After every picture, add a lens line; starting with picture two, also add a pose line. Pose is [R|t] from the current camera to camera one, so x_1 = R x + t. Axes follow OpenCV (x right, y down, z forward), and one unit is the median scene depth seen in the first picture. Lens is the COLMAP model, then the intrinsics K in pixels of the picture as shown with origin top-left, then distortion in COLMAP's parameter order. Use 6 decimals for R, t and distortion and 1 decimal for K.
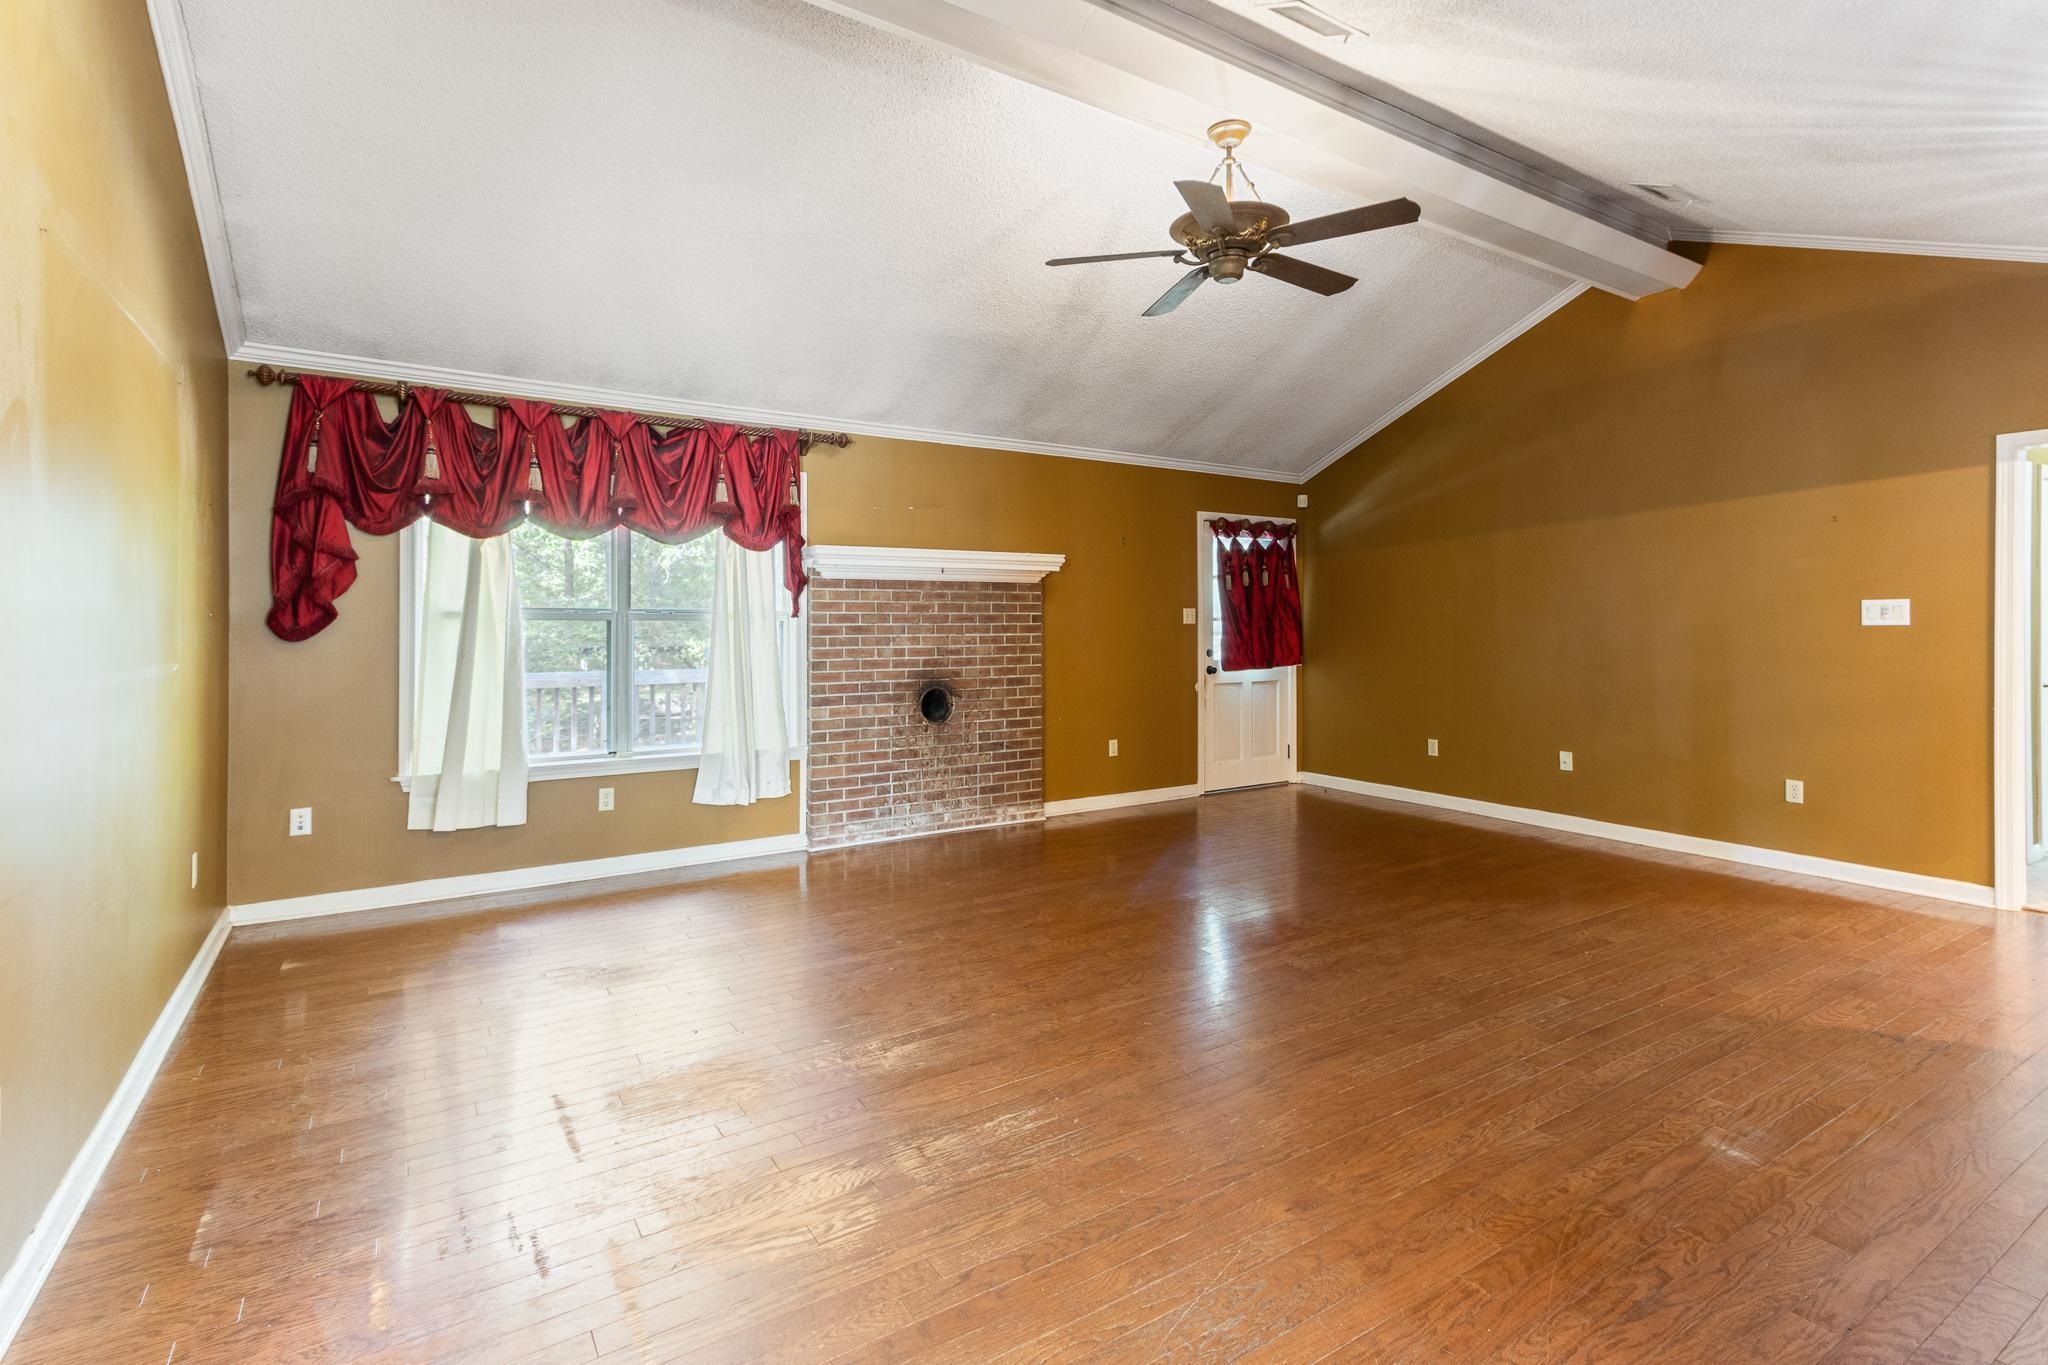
lens RADIAL K [[937.9, 0, 1022.7], [0, 937.9, 646.1], [0, 0, 1]] dist [0.000370, -0.000031]
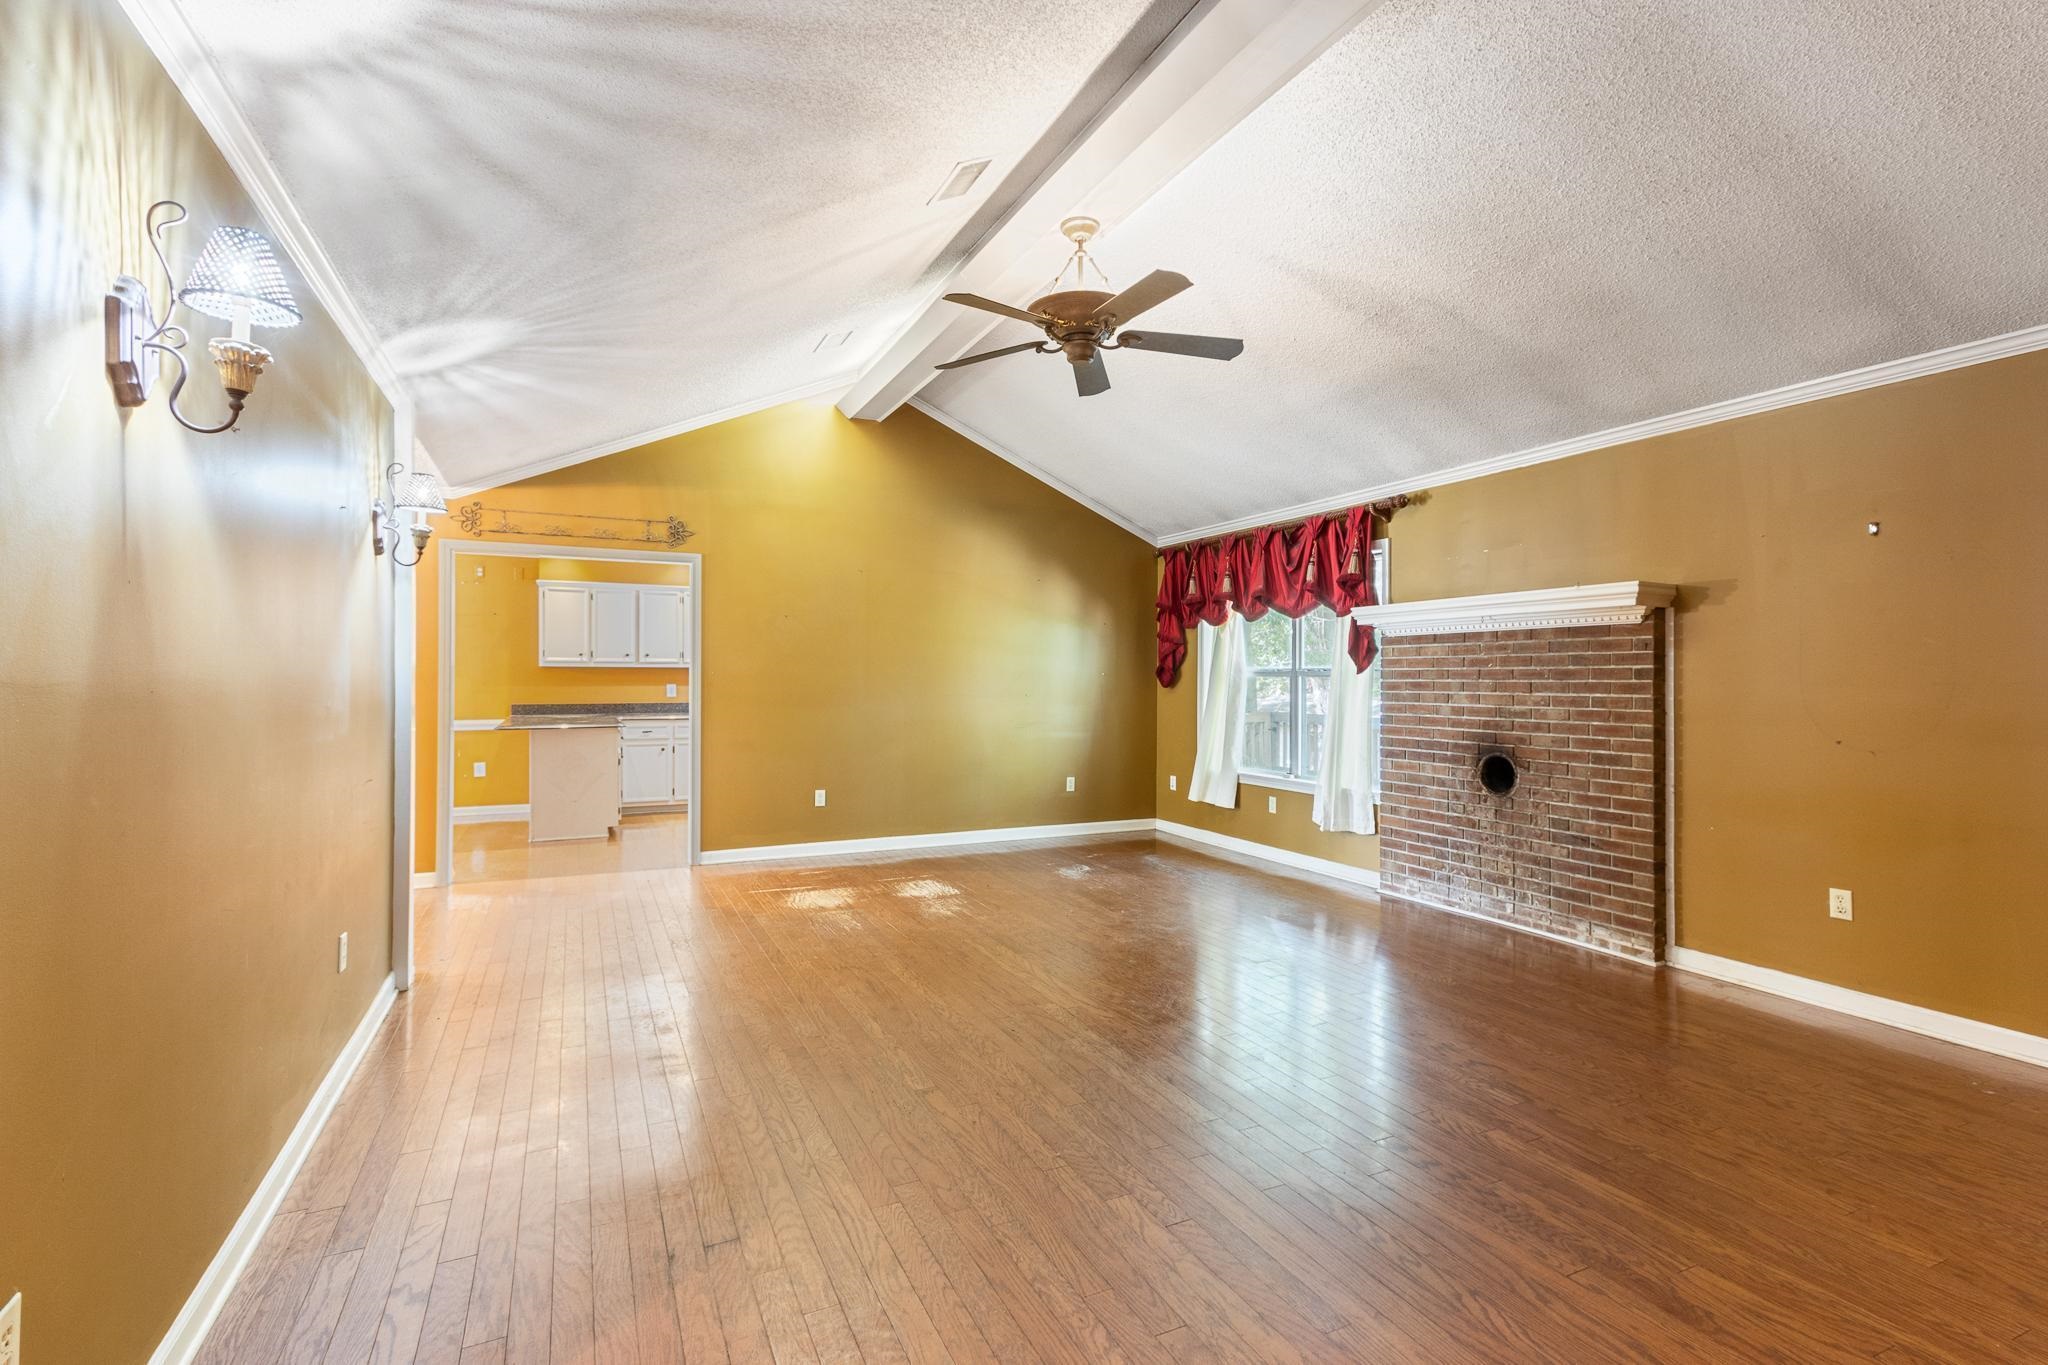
lens RADIAL K [[947.7, 0, 1024.0], [0, 947.7, 682.5], [0, 0, 1]] dist [0.034164, 0.000018]
pose [[-0.120665, 0.011101, -0.992631, 0.847468], [-0.018250, 0.999744, 0.013399, -0.025901], [0.992526, 0.019732, -0.120431, 0.678956]]
